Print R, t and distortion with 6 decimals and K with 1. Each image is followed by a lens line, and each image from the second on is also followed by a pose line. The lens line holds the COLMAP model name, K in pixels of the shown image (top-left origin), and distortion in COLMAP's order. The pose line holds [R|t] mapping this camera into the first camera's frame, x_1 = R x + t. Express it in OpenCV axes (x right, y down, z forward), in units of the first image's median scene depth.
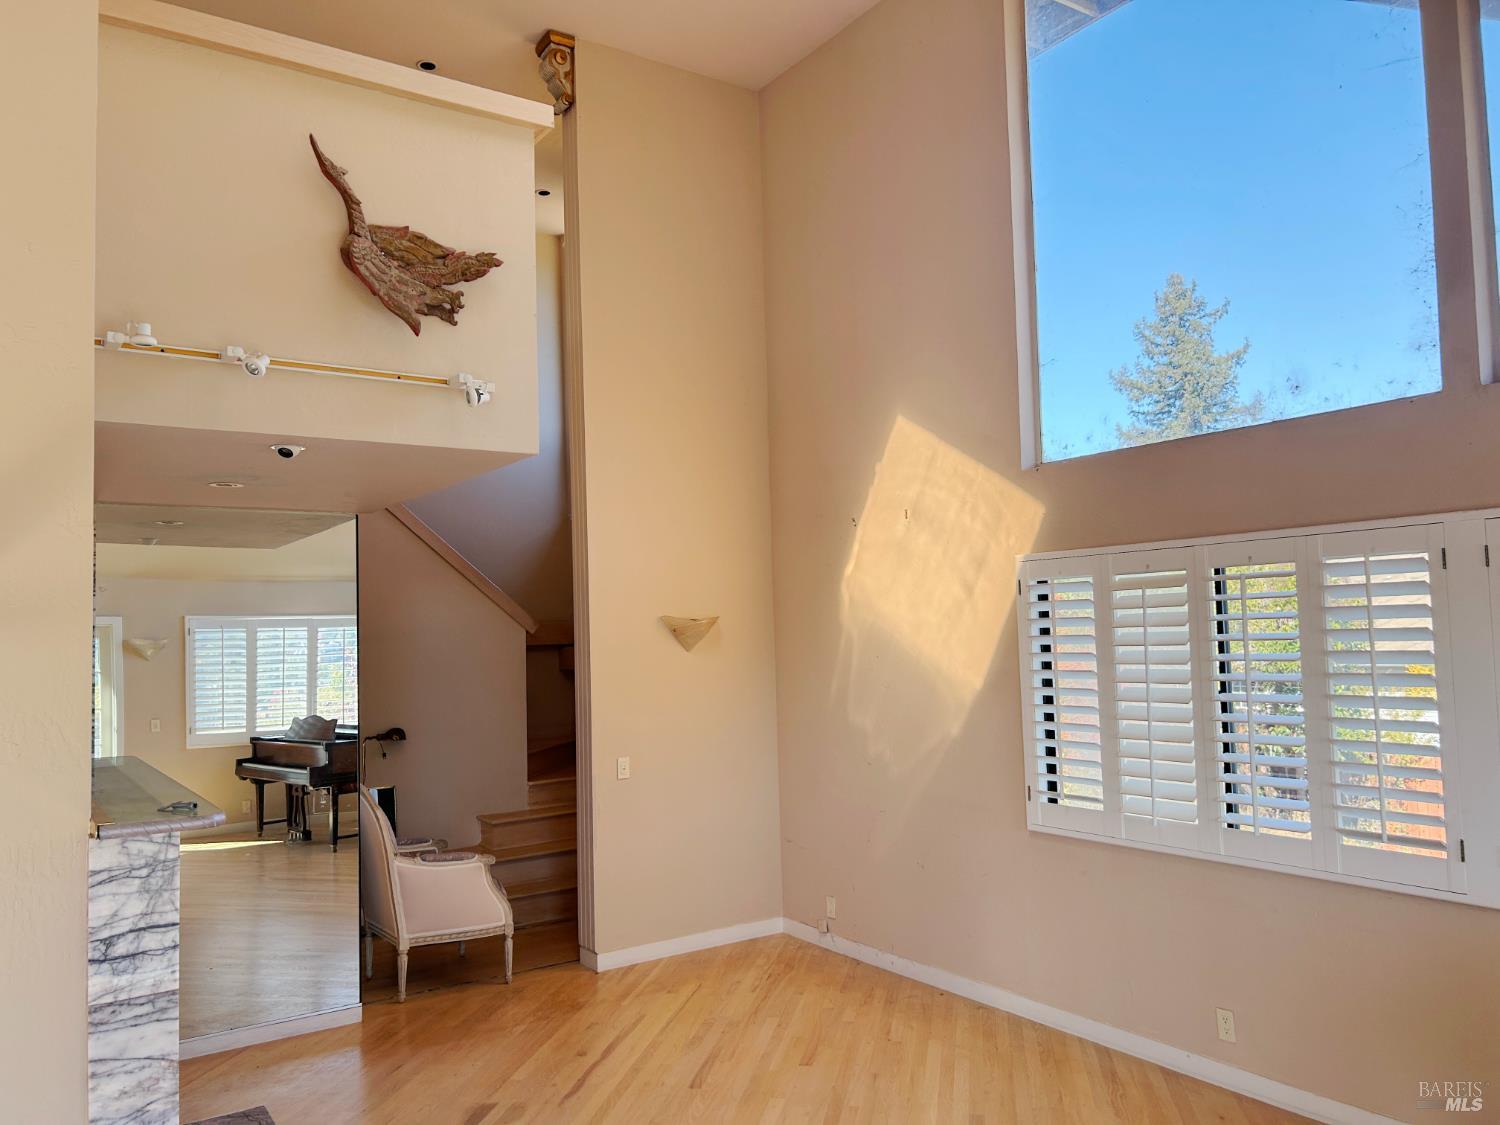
lens RADIAL K [[1126.6, 0, 750.0], [0, 1126.6, 562.5], [0, 0, 1]] dist [-0.006405, -0.001759]
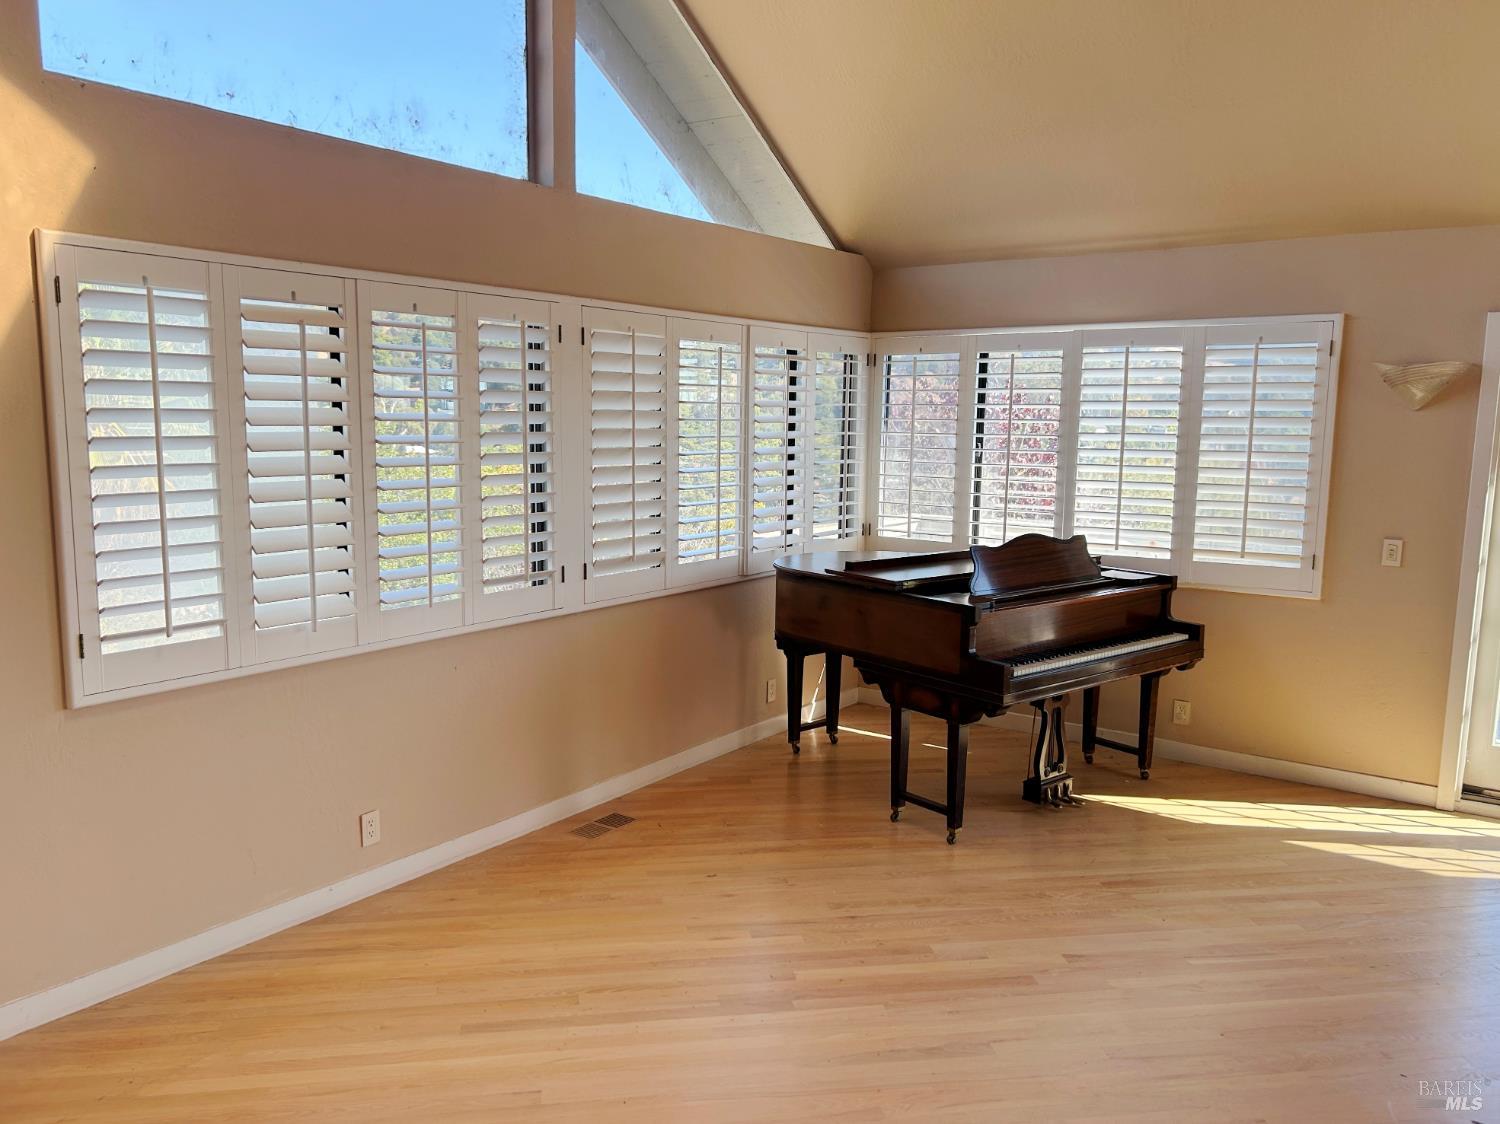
lens RADIAL K [[1105.1, 0, 750.0], [0, 1105.1, 562.0], [0, 0, 1]] dist [0.048606, -0.063281]
pose [[-0.336600, -0.104617, 0.935818, -0.466468], [-0.063995, 0.994053, 0.088110, 0.097790], [-0.939471, -0.030230, -0.341293, 0.977813]]
